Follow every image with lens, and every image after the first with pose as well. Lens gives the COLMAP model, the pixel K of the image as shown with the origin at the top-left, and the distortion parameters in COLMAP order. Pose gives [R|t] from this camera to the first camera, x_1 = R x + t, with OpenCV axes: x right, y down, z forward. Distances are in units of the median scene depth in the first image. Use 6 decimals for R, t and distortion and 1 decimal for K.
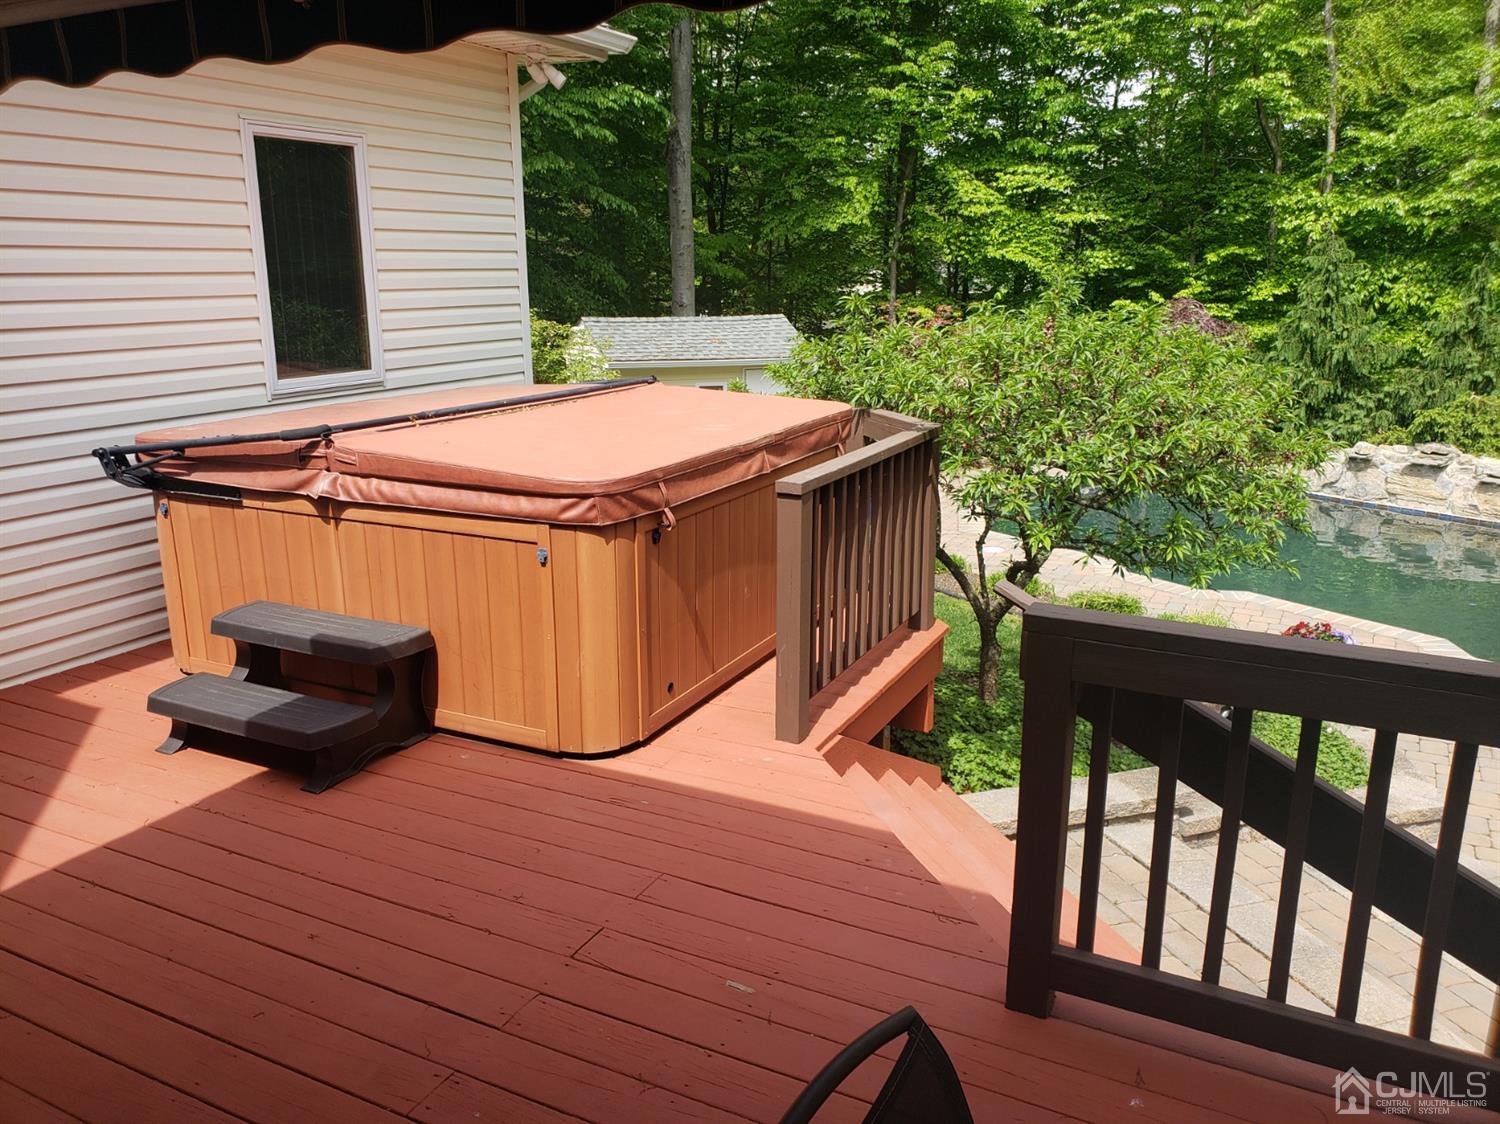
lens RADIAL K [[1166.7, 0, 753.5], [0, 1166.7, 570.5], [0, 0, 1]] dist [0.036224, -0.030576]
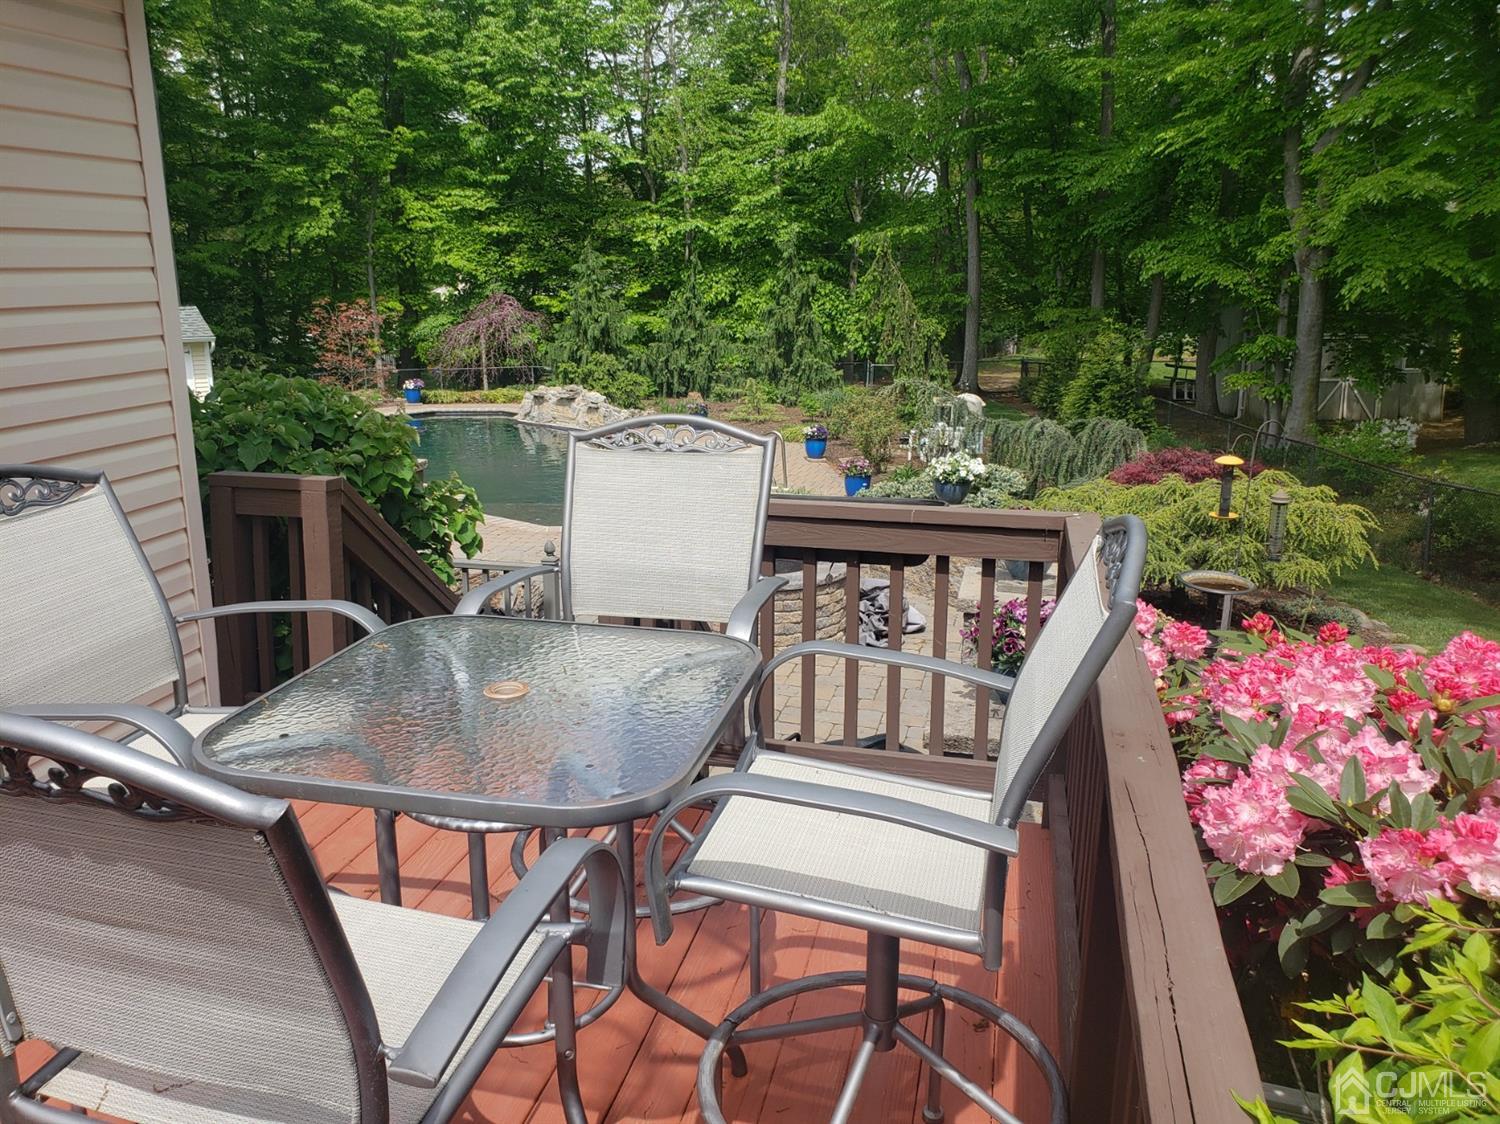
lens RADIAL K [[1166.7, 0, 729.6], [0, 1166.7, 586.5], [0, 0, 1]] dist [0.036224, -0.030576]
pose [[0.977042, -0.056821, 0.205332, 0.341235], [0.054525, 0.998371, 0.016826, 0.113324], [-0.205953, -0.005244, 0.978548, -0.445193]]
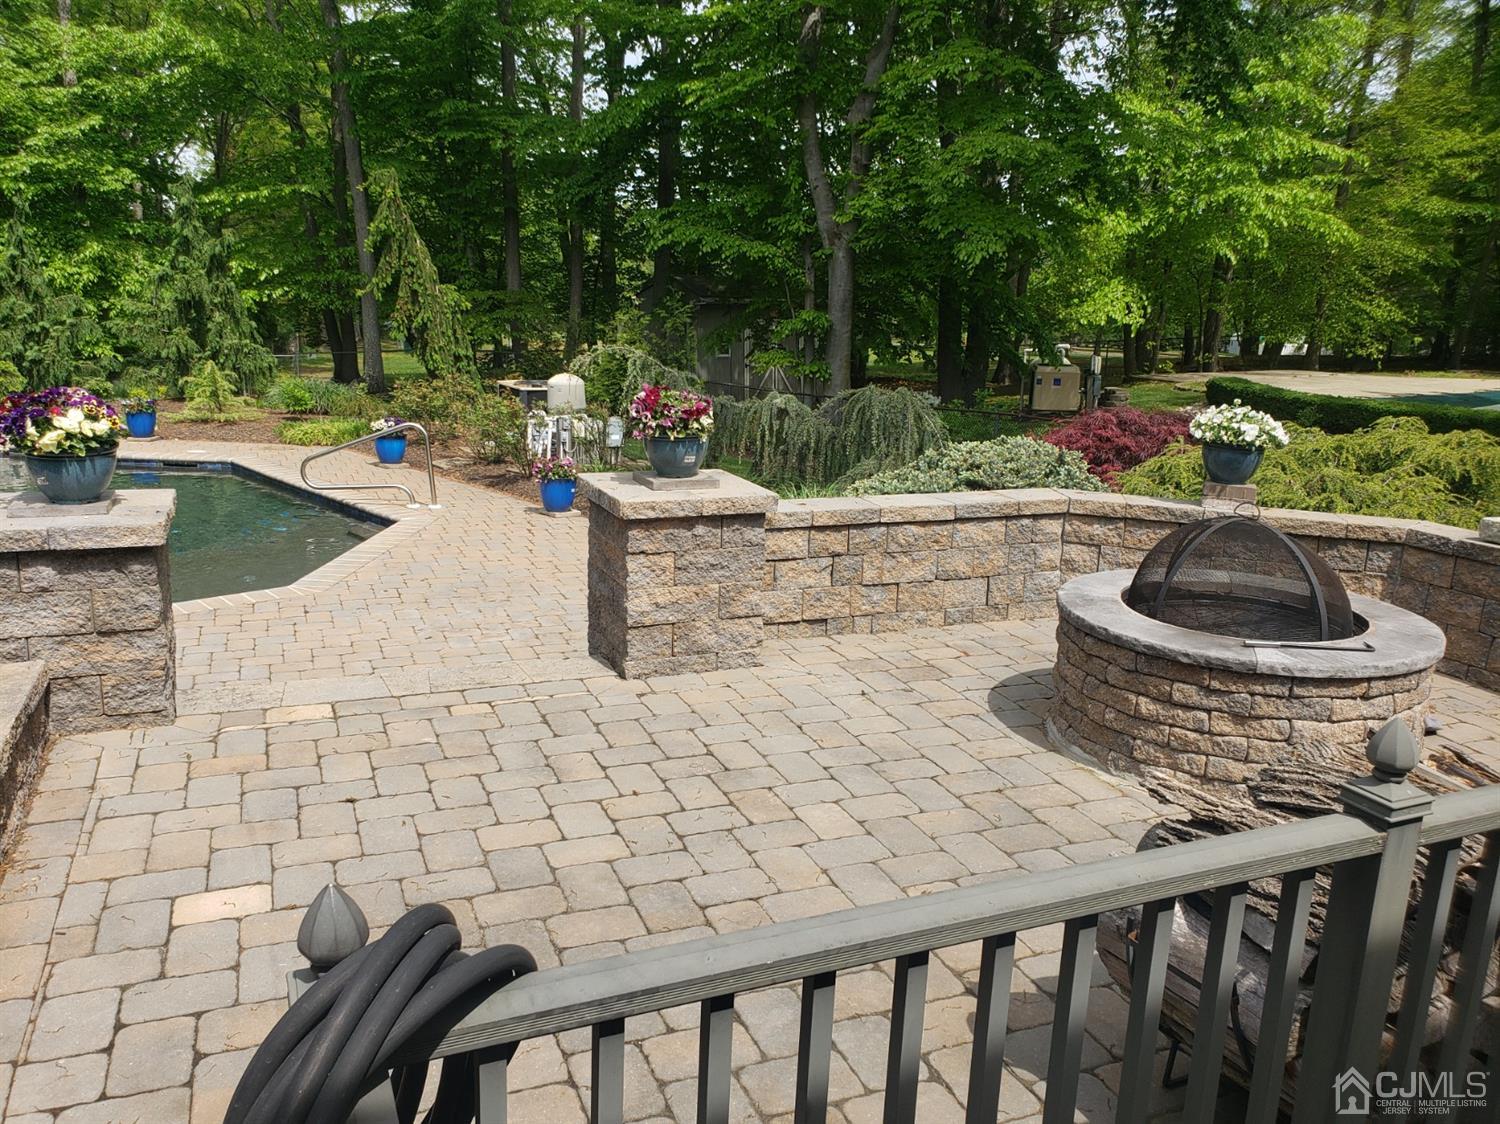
lens RADIAL K [[1166.7, 0, 725.8], [0, 1166.7, 568.1], [0, 0, 1]] dist [0.036224, -0.030576]
pose [[0.652545, -0.159559, 0.740760, 0.213132], [0.164495, 0.984095, 0.067068, 0.074934], [-0.739680, 0.078086, 0.668414, -0.122431]]
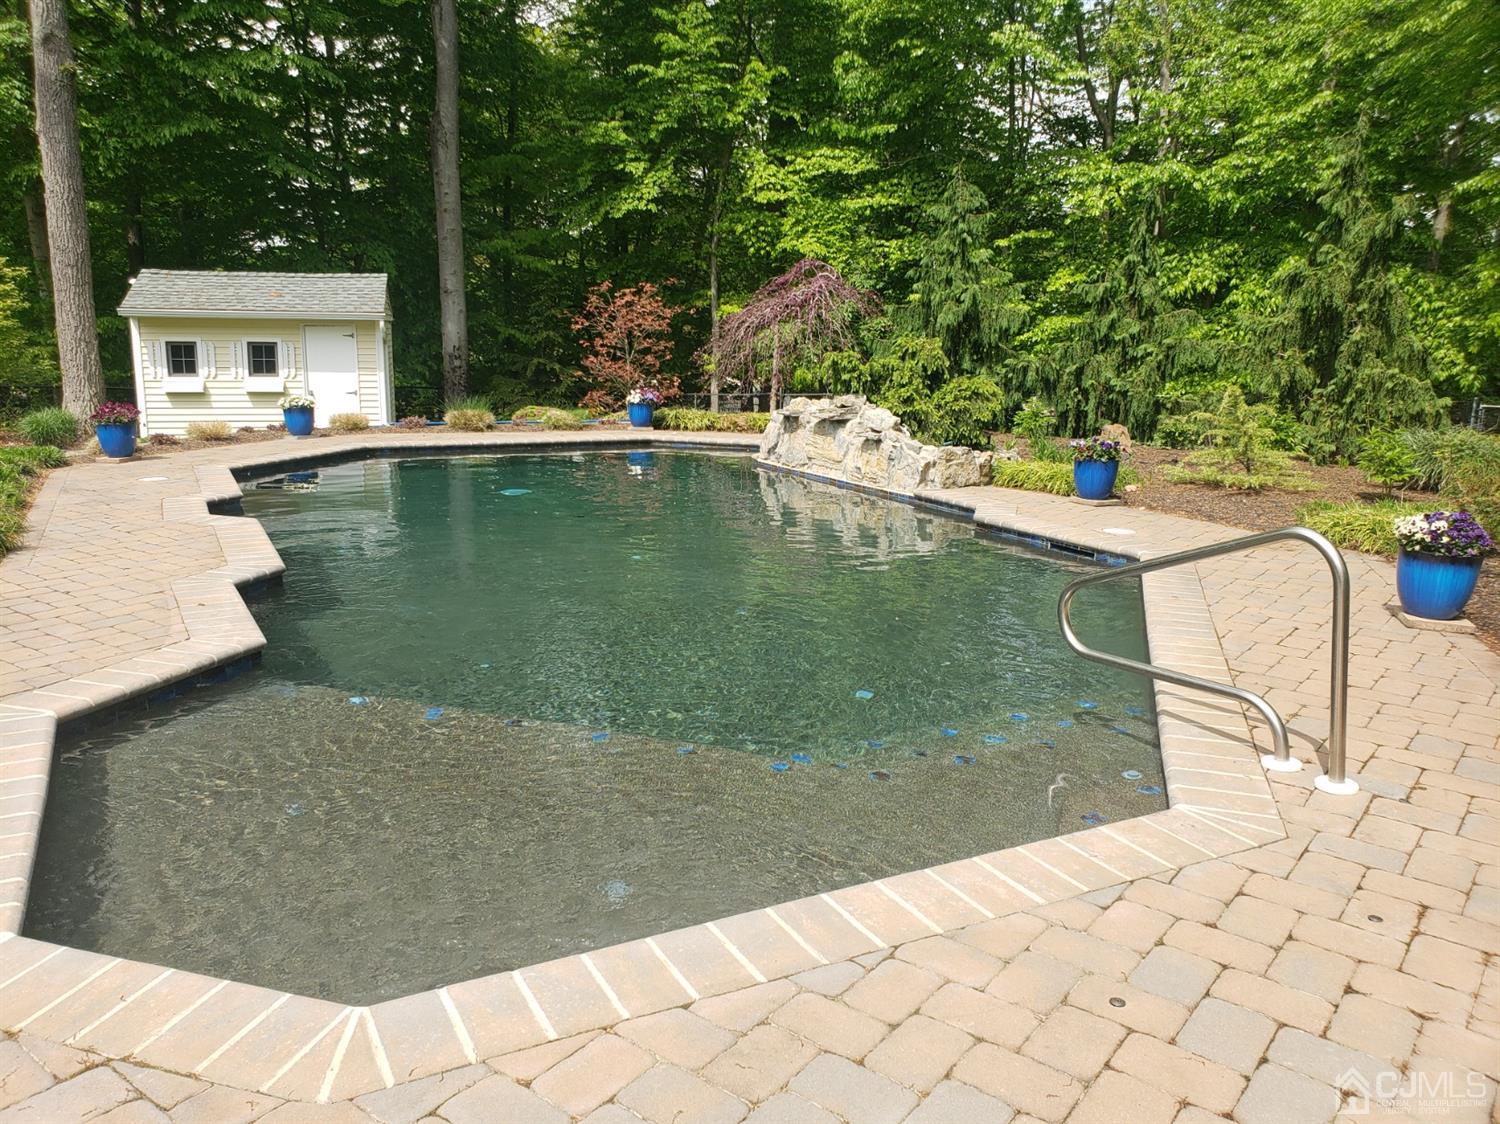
lens RADIAL K [[1166.7, 0, 750.7], [0, 1166.7, 564.9], [0, 0, 1]] dist [0.036224, -0.030576]
pose [[0.985291, 0.045392, -0.164746, 0.495408], [-0.054619, 0.997157, -0.051916, 0.039148], [0.161921, 0.060151, 0.984969, 0.170377]]
